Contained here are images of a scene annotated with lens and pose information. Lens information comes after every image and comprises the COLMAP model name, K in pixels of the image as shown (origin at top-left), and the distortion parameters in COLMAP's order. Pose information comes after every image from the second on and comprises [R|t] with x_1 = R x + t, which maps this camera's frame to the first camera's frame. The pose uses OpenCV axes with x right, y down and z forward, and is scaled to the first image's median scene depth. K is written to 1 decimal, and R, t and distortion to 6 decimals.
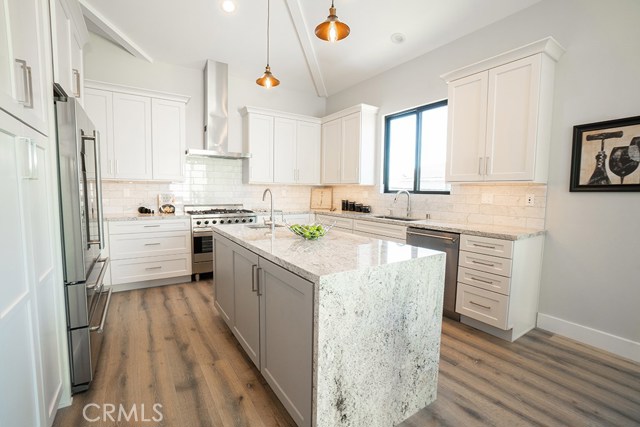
lens RADIAL K [[281.1, 0, 313.5], [0, 281.1, 213.7], [0, 0, 1]] dist [-0.059501, 0.018741]
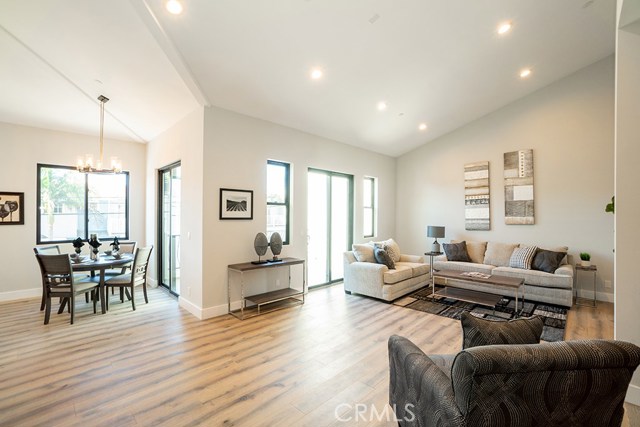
lens RADIAL K [[281.1, 0, 318.8], [0, 281.1, 213.6], [0, 0, 1]] dist [-0.059501, 0.018741]
pose [[-0.212672, -0.008094, 0.977090, -1.074744], [0.069159, 0.997333, 0.023315, -0.034490], [-0.974673, 0.072533, -0.211545, -0.737375]]
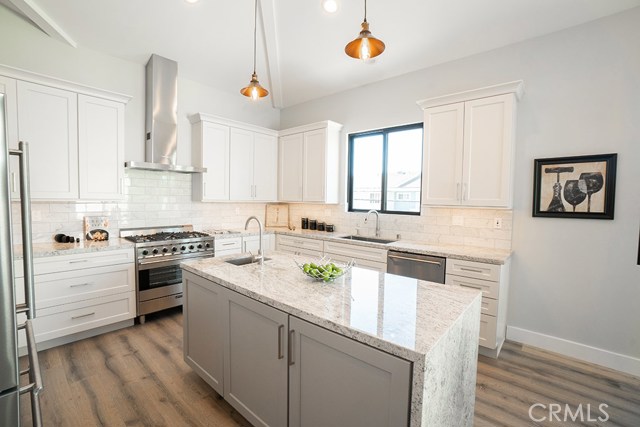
lens RADIAL K [[281.1, 0, 312.1], [0, 281.1, 213.5], [0, 0, 1]] dist [-0.059501, 0.018741]
pose [[0.963684, -0.010348, 0.266846, -0.196236], [0.017110, 0.999588, -0.023031, -0.068142], [-0.266498, 0.026760, 0.963464, 0.119482]]
